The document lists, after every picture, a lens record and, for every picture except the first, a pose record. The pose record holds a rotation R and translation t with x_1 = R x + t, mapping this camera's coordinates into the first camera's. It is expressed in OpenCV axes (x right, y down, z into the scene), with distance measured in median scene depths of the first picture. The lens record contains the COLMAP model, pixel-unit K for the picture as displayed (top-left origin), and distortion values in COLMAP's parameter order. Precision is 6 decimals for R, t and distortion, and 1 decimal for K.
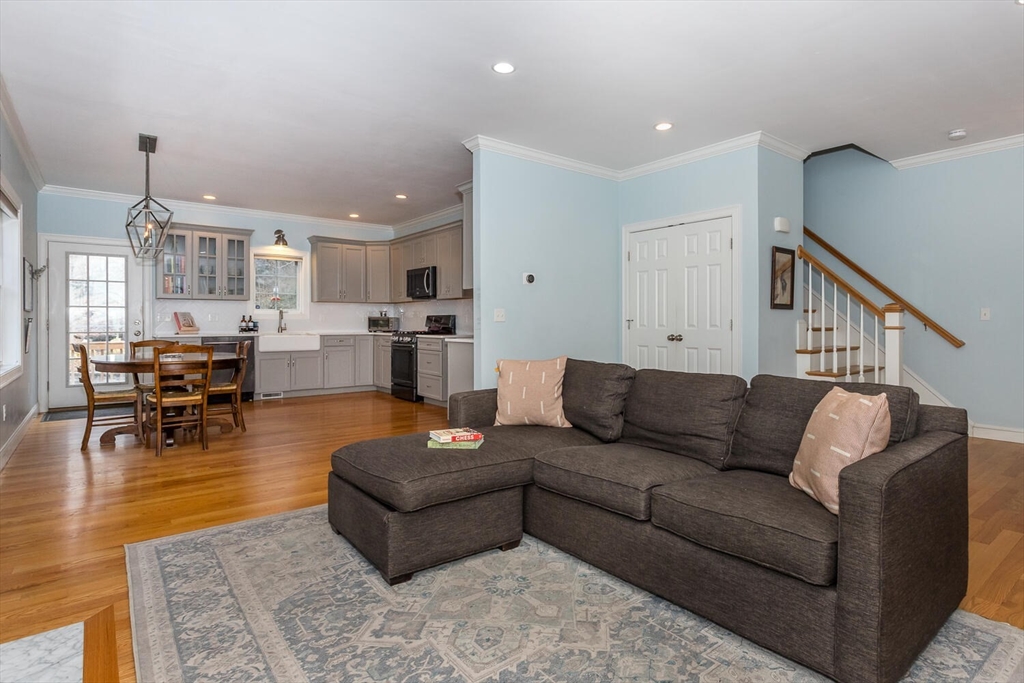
lens RADIAL K [[521.3, 0, 541.0], [0, 521.3, 319.1], [0, 0, 1]] dist [-0.000648, 0.002556]
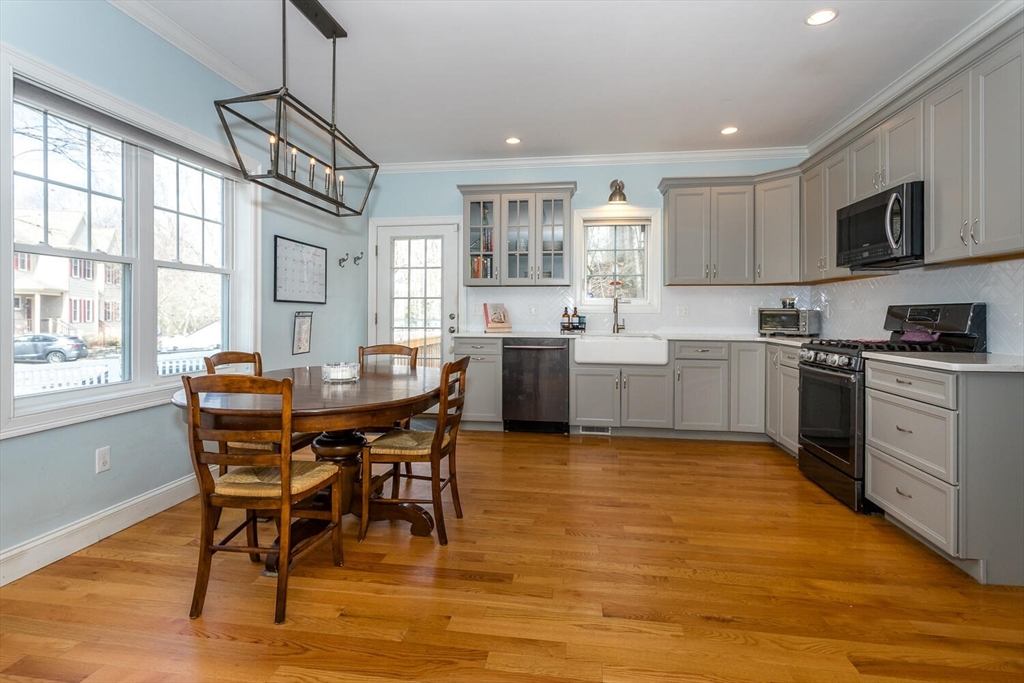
lens RADIAL K [[500.1, 0, 502.2], [0, 500.1, 312.6], [0, 0, 1]] dist [-0.004918, -0.000124]
pose [[0.661836, 0.002976, -0.749643, -0.123829], [-0.001973, 0.999996, 0.002228, -0.001389], [0.749646, 0.000004, 0.661839, 0.491322]]
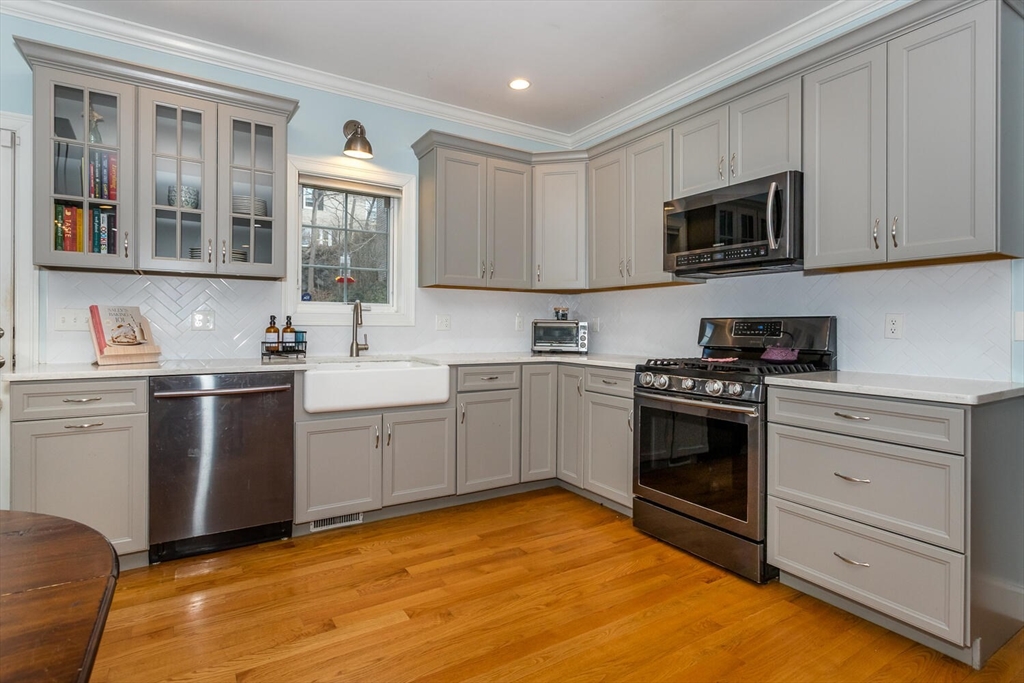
lens RADIAL K [[521.3, 0, 513.9], [0, 521.3, 325.2], [0, 0, 1]] dist [-0.000648, 0.002556]
pose [[0.991121, 0.005914, -0.132831, -0.328479], [-0.005601, 0.999981, 0.002736, -0.001950], [0.132844, -0.001968, 0.991135, 0.619895]]
